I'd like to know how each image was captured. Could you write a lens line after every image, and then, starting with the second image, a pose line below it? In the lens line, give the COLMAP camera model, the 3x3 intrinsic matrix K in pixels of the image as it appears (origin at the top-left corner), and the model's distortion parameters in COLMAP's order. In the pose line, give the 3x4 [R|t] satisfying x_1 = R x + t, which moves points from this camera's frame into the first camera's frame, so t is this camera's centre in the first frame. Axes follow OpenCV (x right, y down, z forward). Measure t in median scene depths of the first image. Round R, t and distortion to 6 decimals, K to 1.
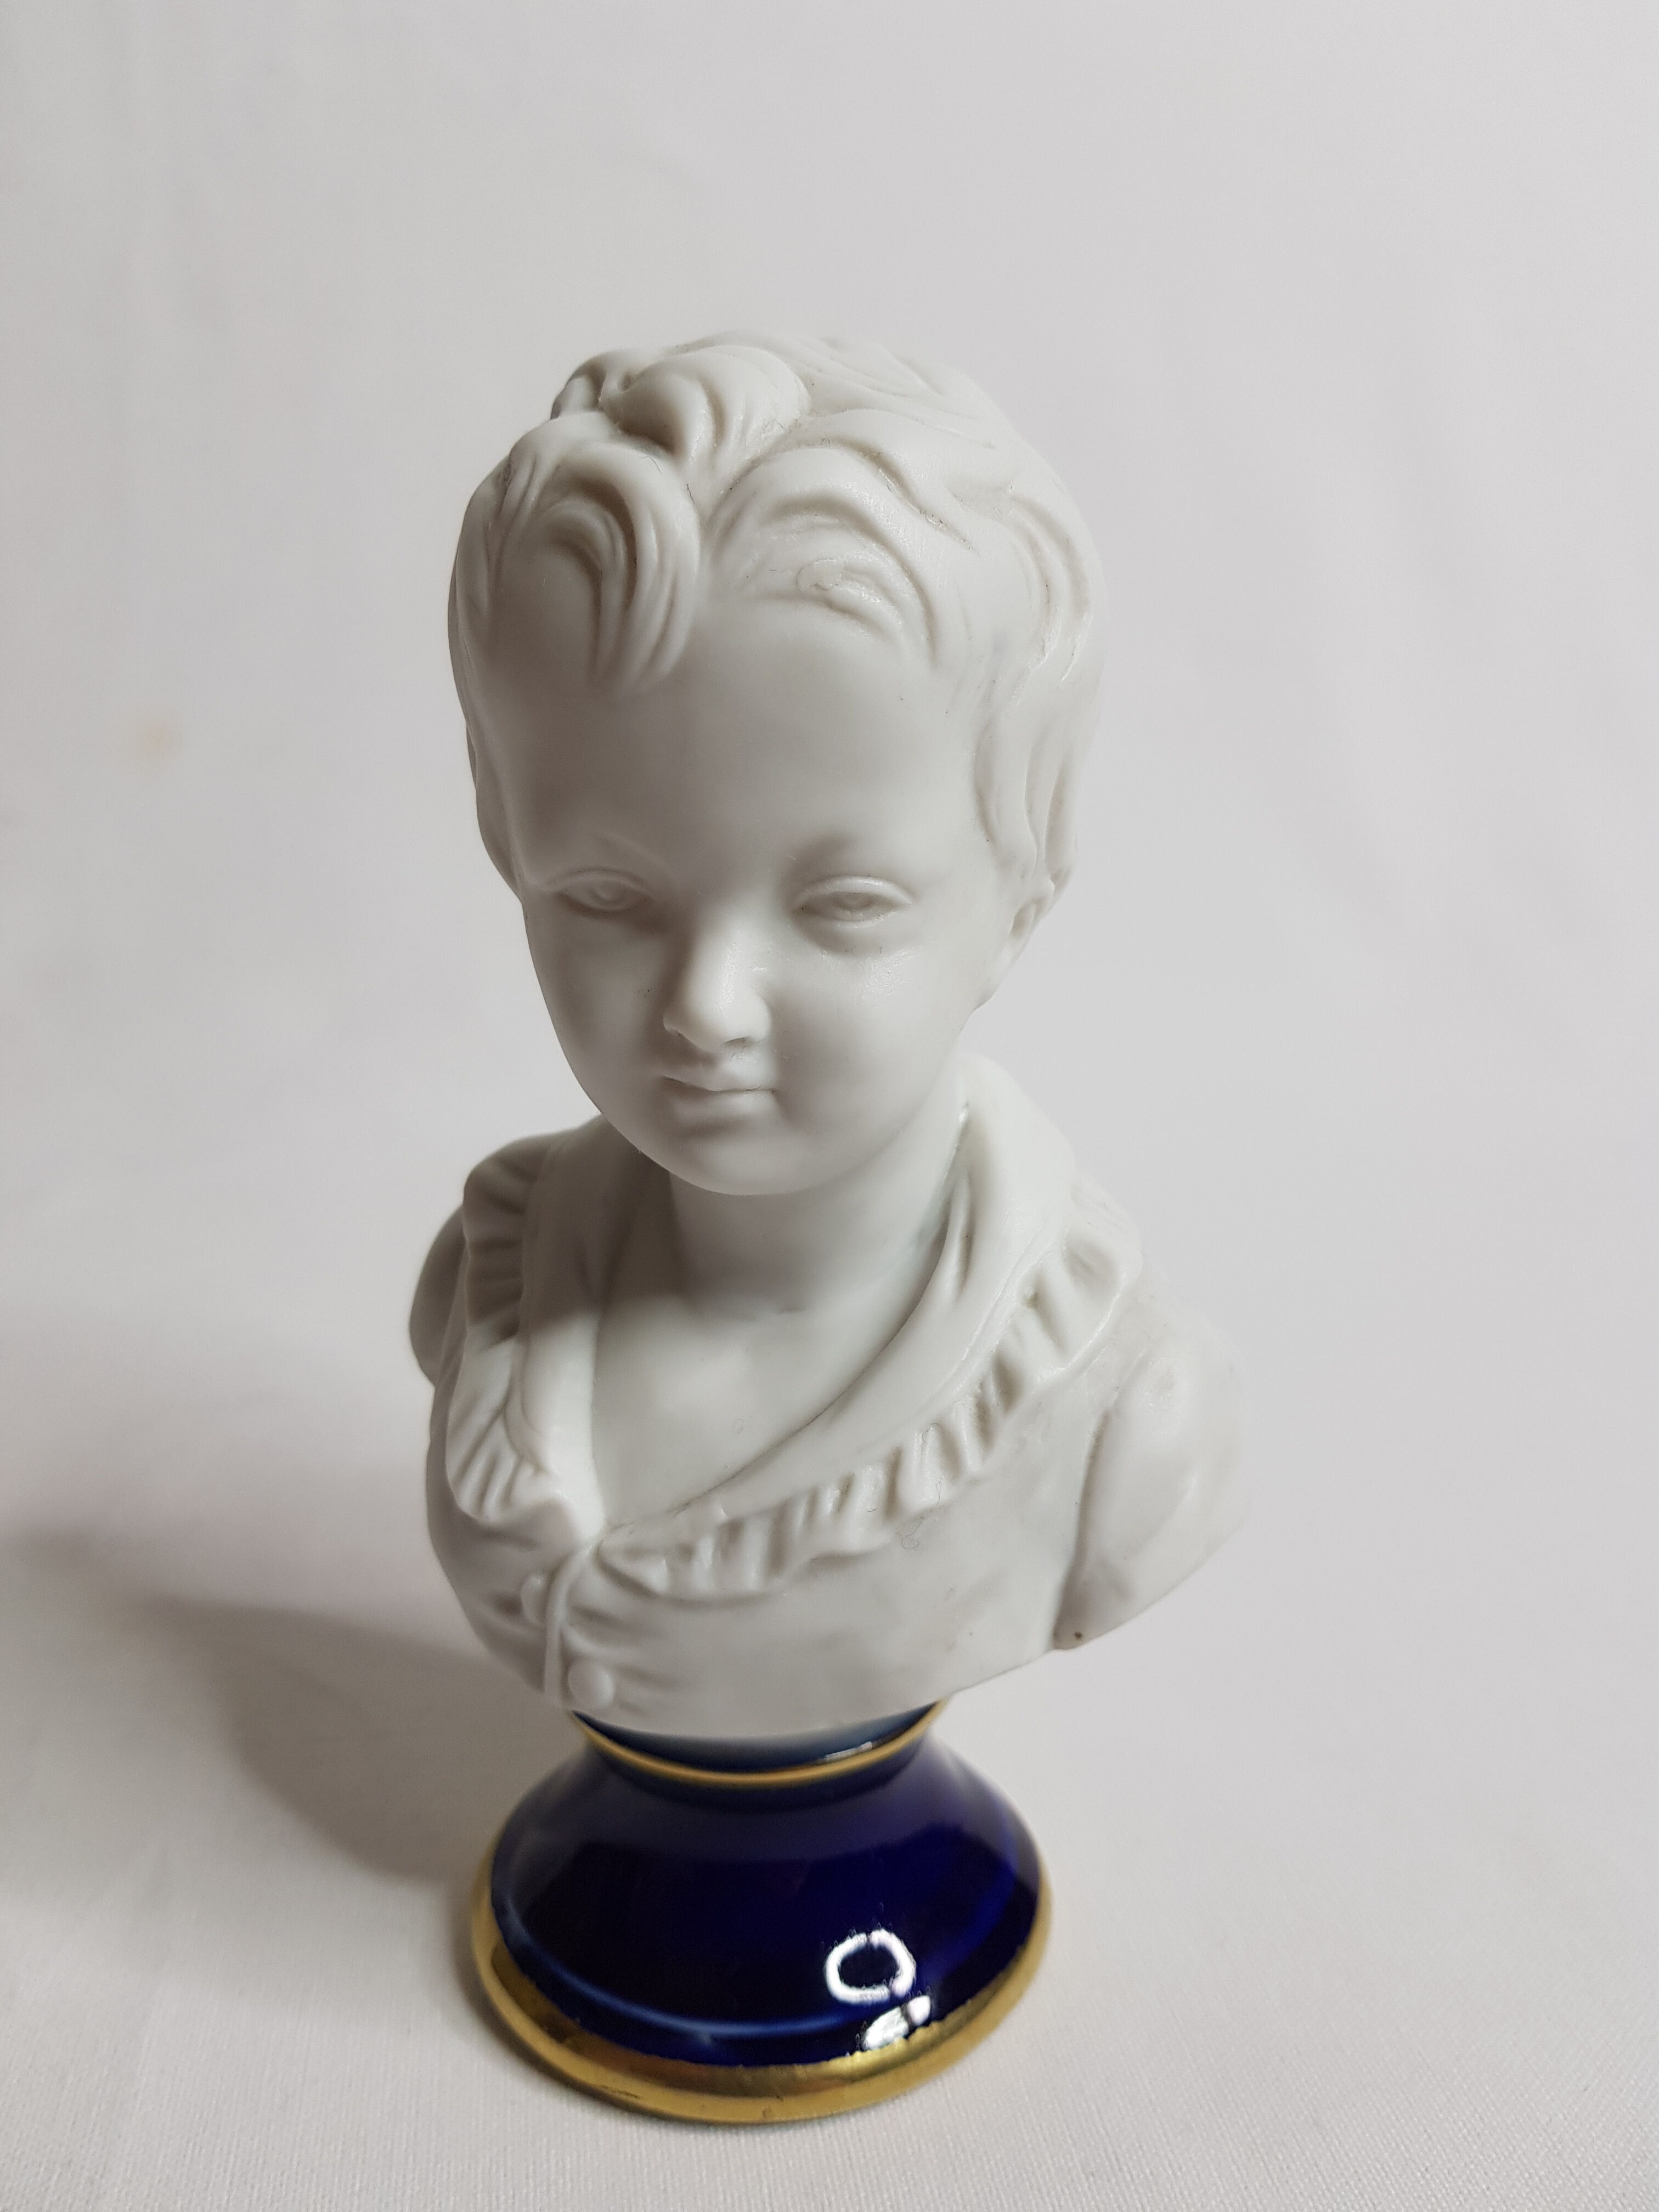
lens RADIAL K [[1949.2, 0, 829.5], [0, 1949.2, 1106.0], [0, 0, 1]] dist [0.073034, -0.356001]
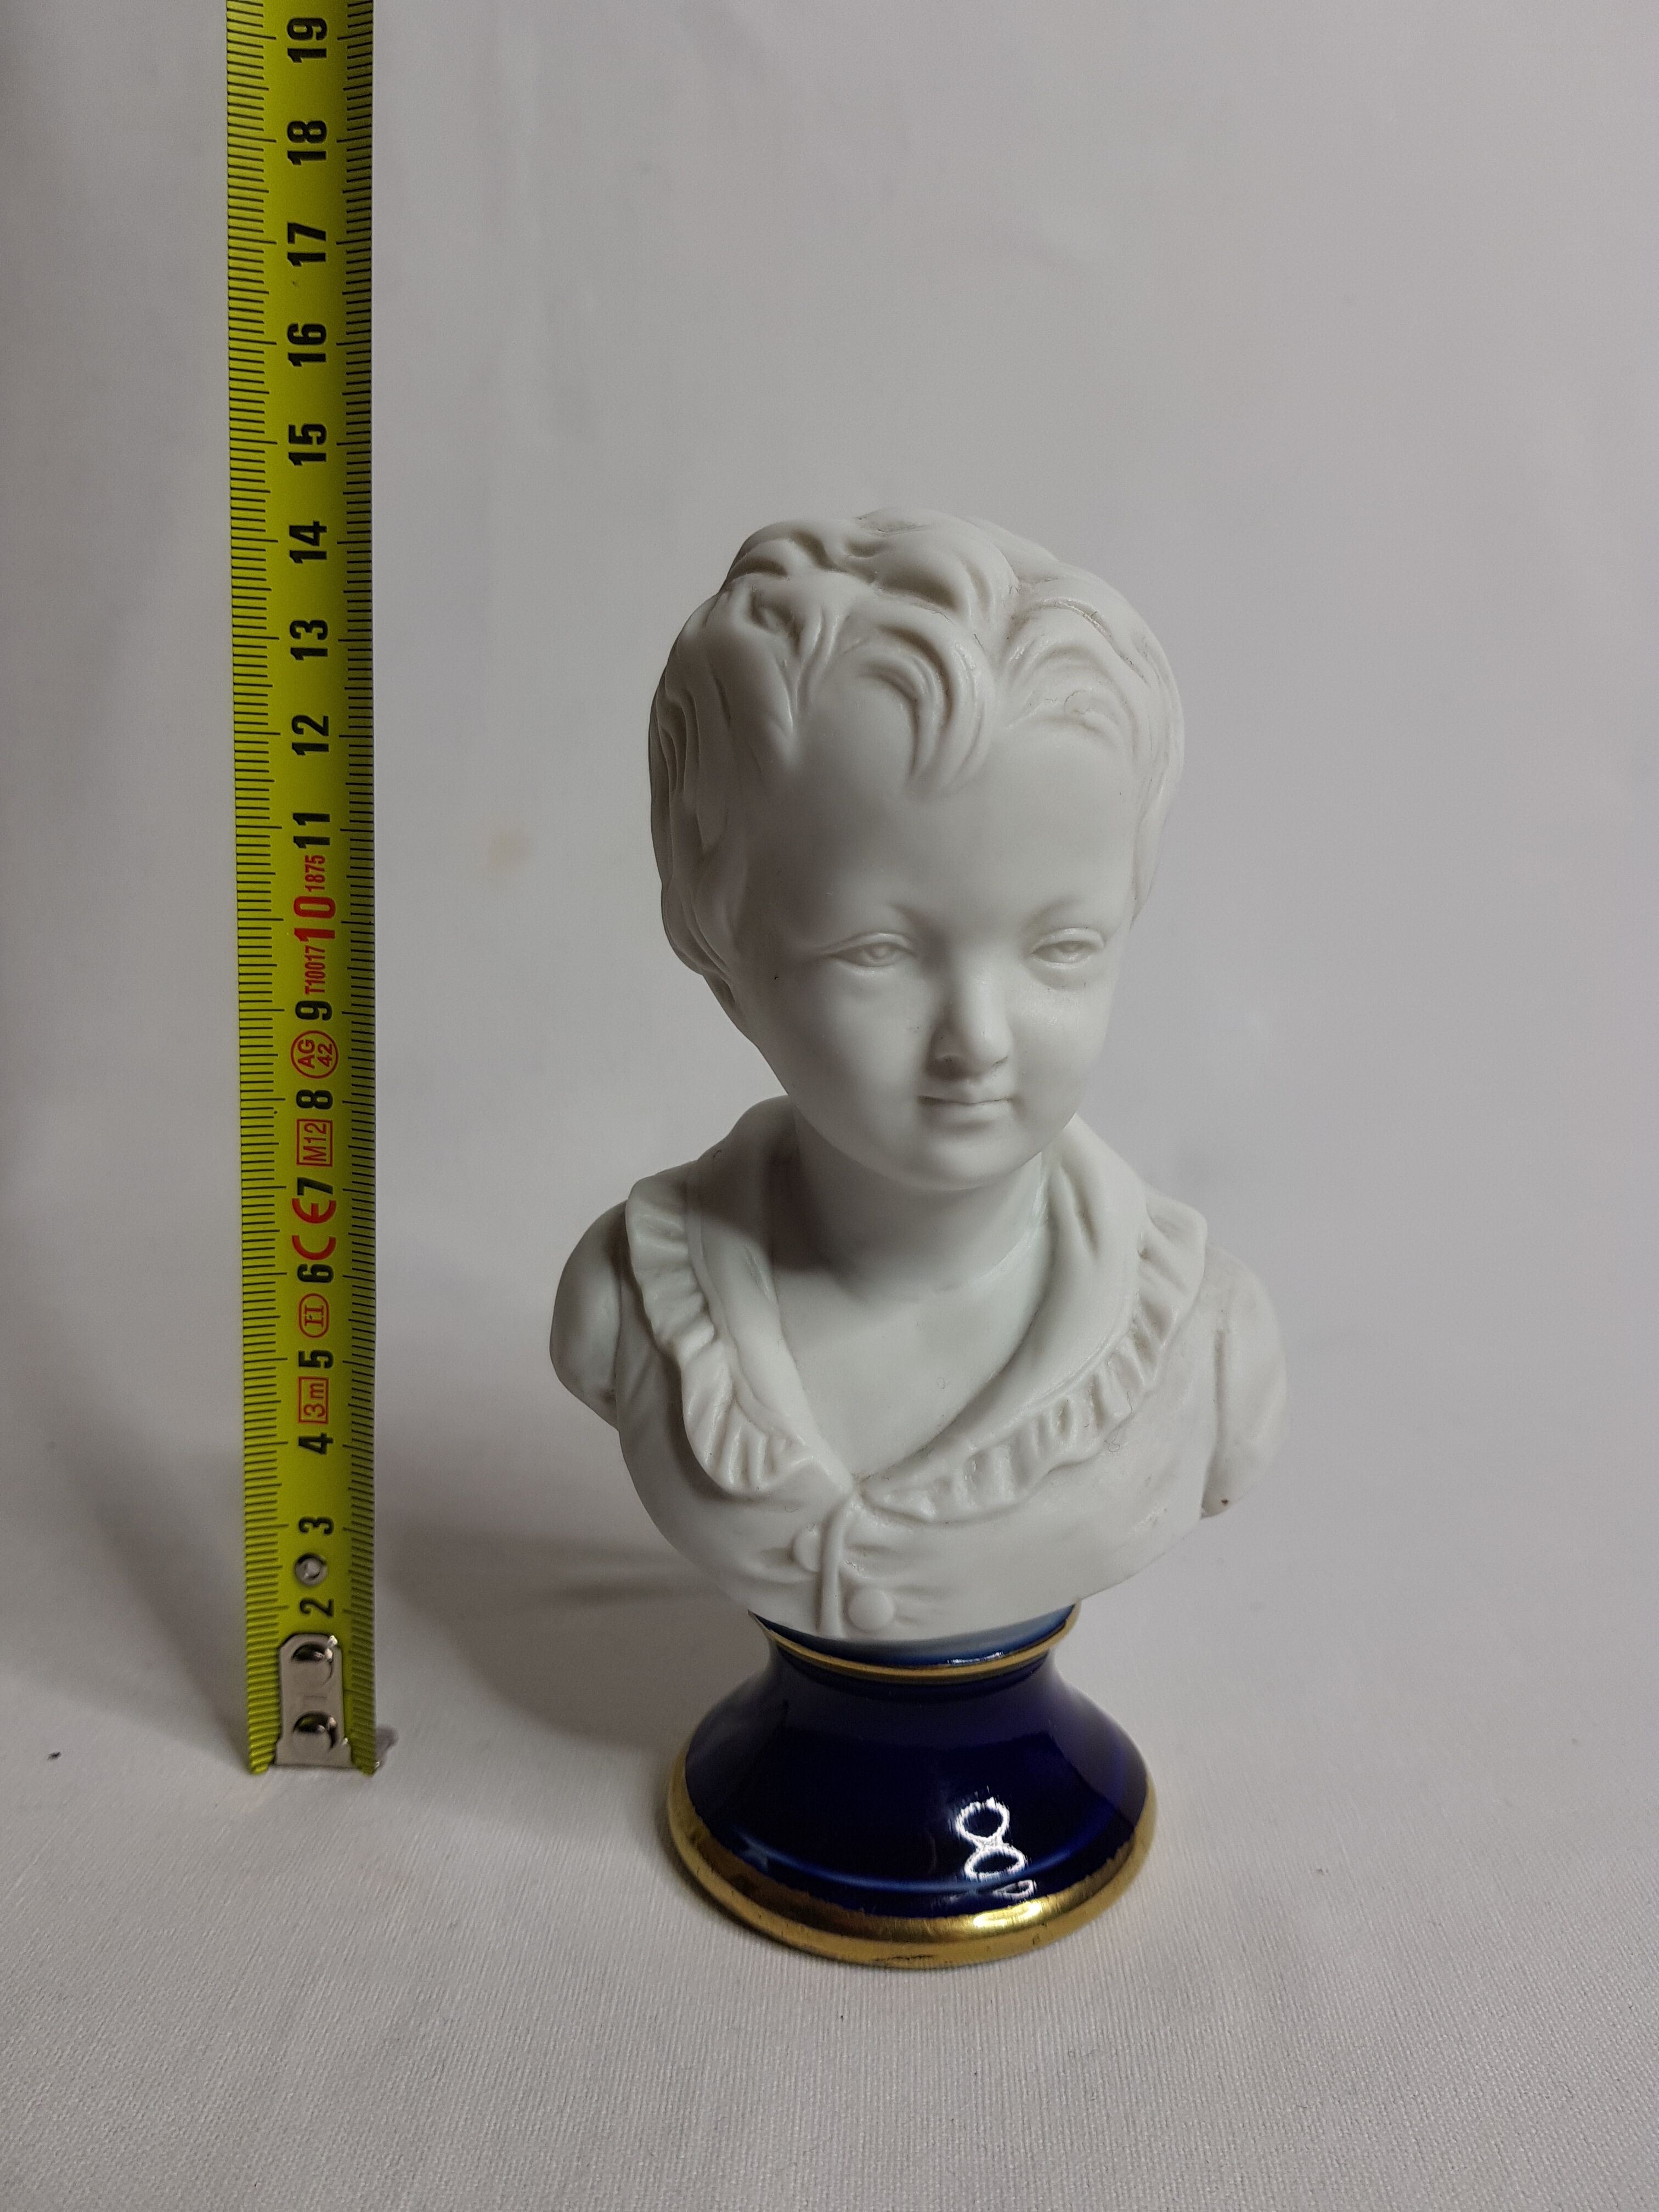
lens RADIAL K [[1949.2, 0, 829.5], [0, 1949.2, 1106.0], [0, 0, 1]] dist [0.073034, -0.356001]
pose [[0.921811, -0.073649, 0.380579, -0.601380], [0.104553, 0.992638, -0.061148, 0.060591], [-0.373274, 0.096157, 0.922724, -0.136002]]
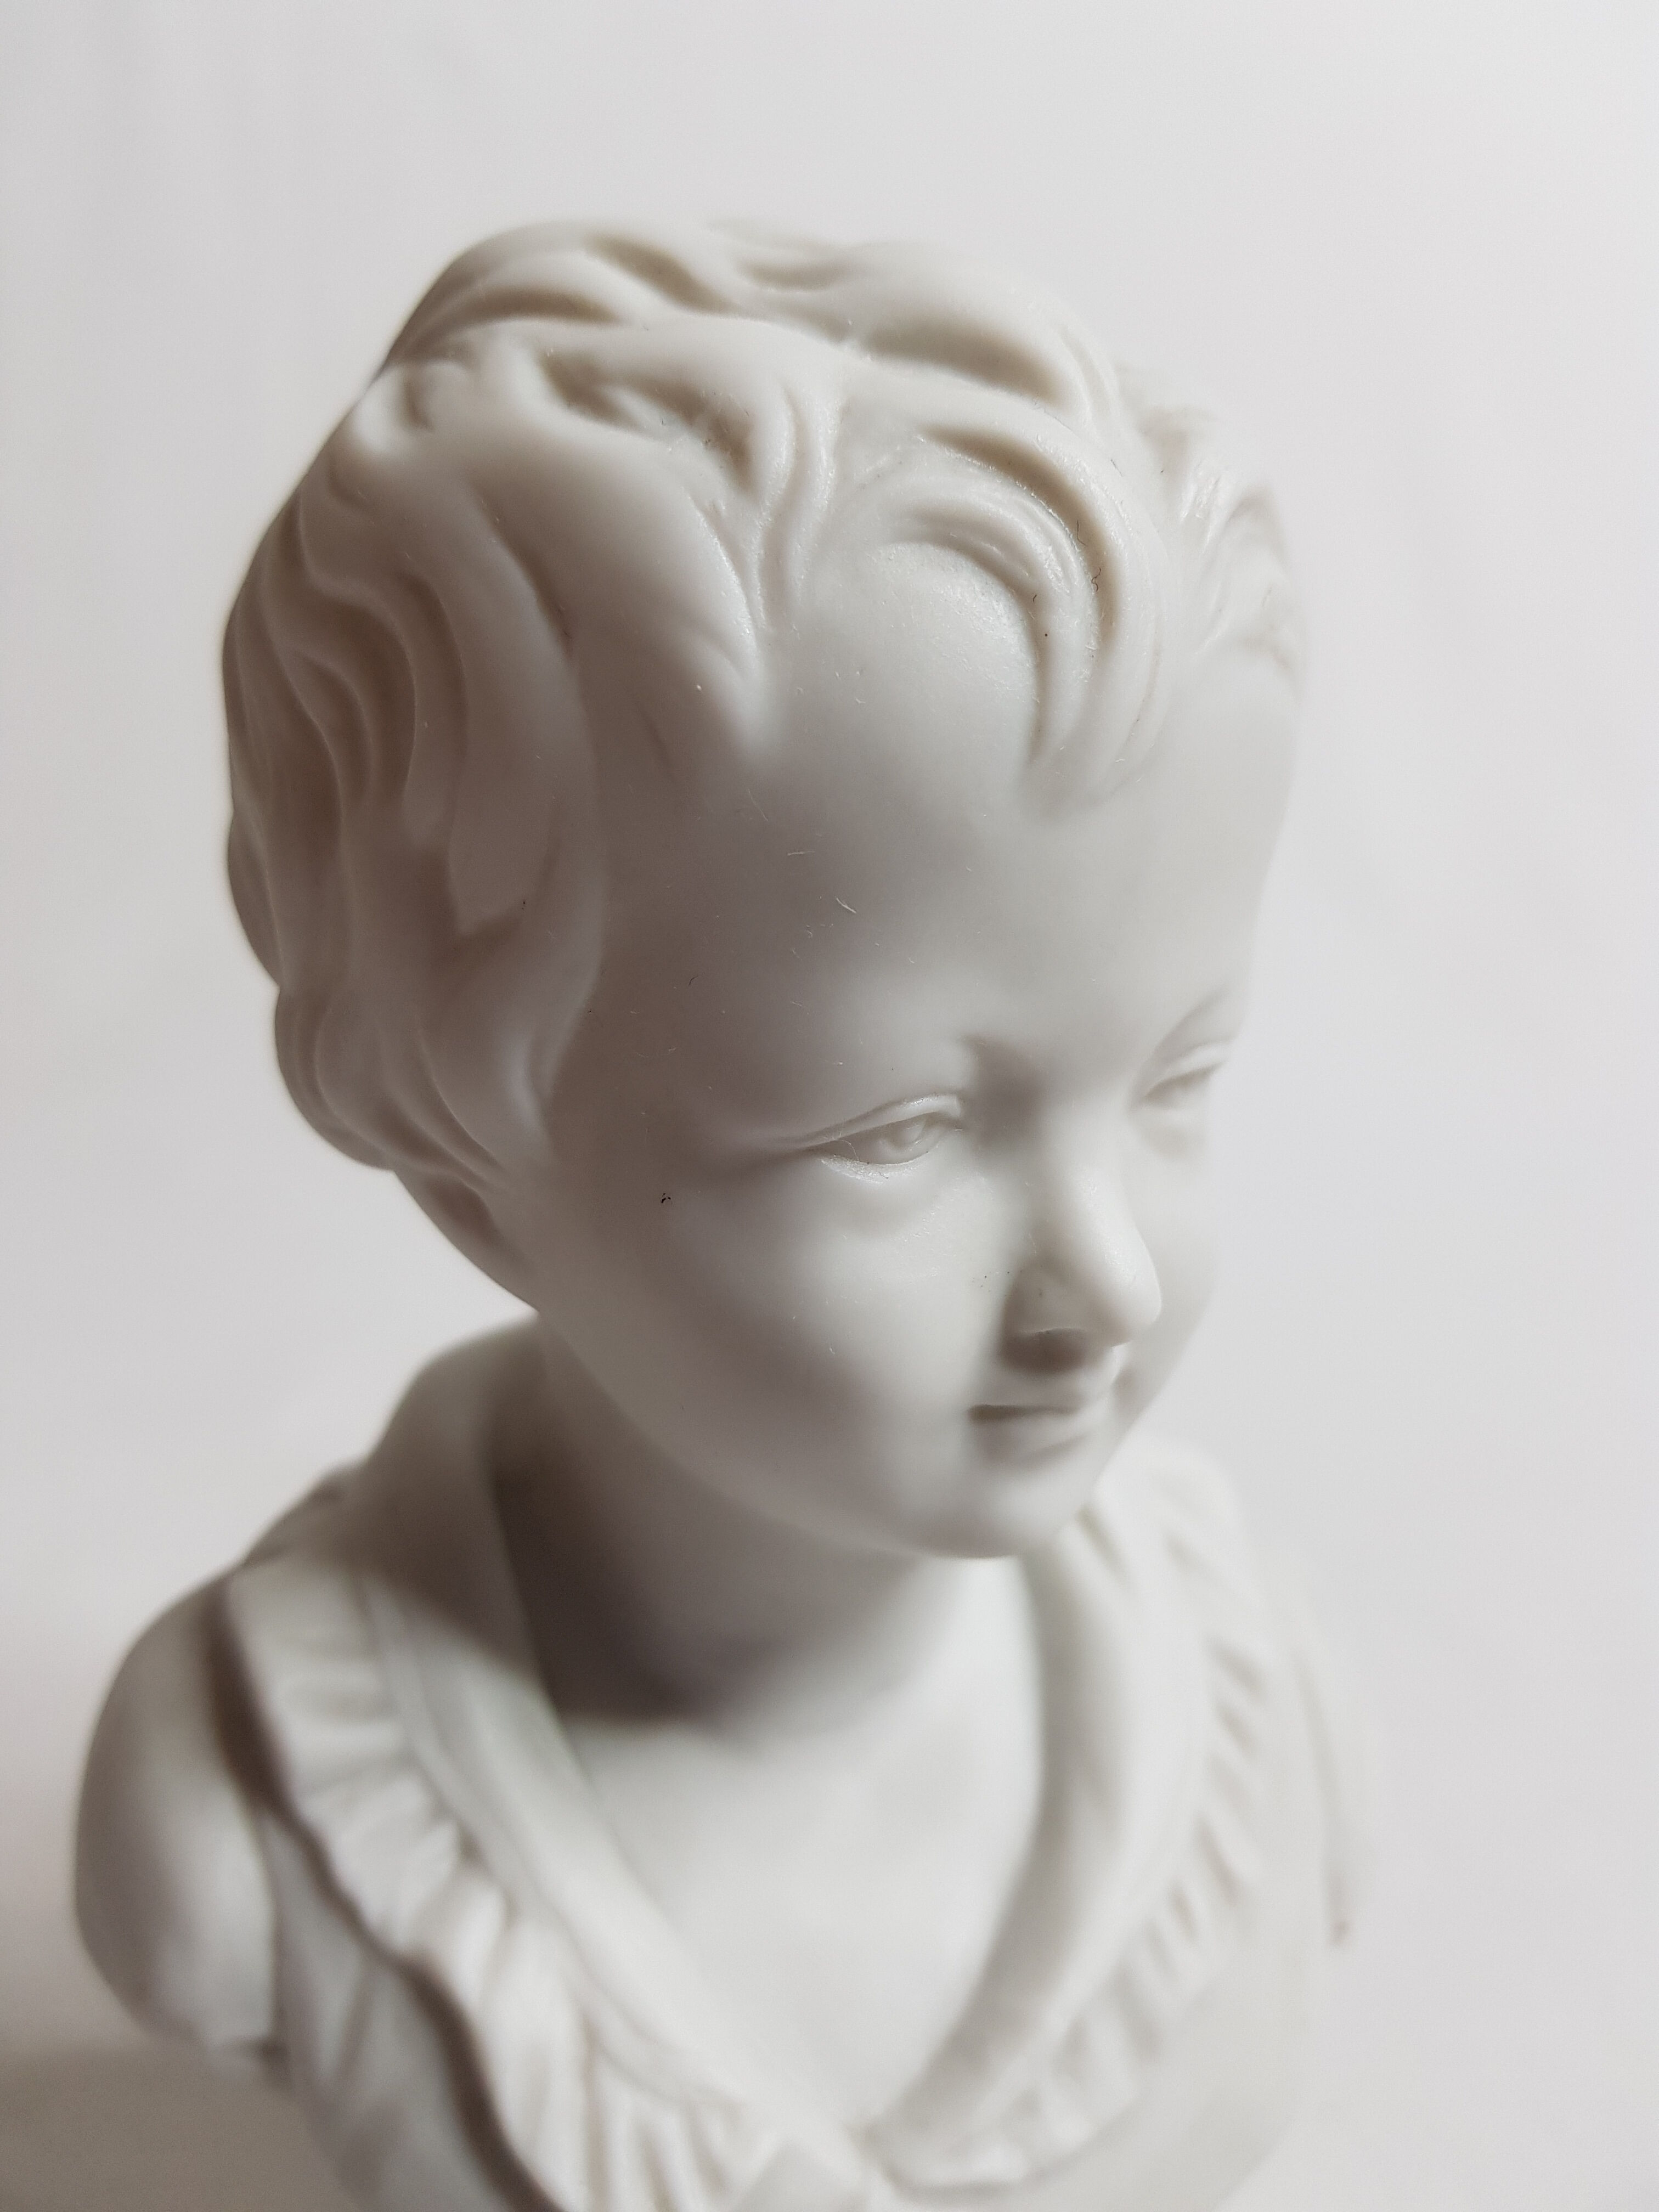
lens RADIAL K [[1949.2, 0, 829.5], [0, 1949.2, 1106.0], [0, 0, 1]] dist [0.073034, -0.356001]
pose [[0.649096, -0.168167, 0.741886, -0.546150], [0.204657, 0.977906, 0.042607, -0.140274], [-0.732659, 0.124176, 0.669171, 0.585388]]
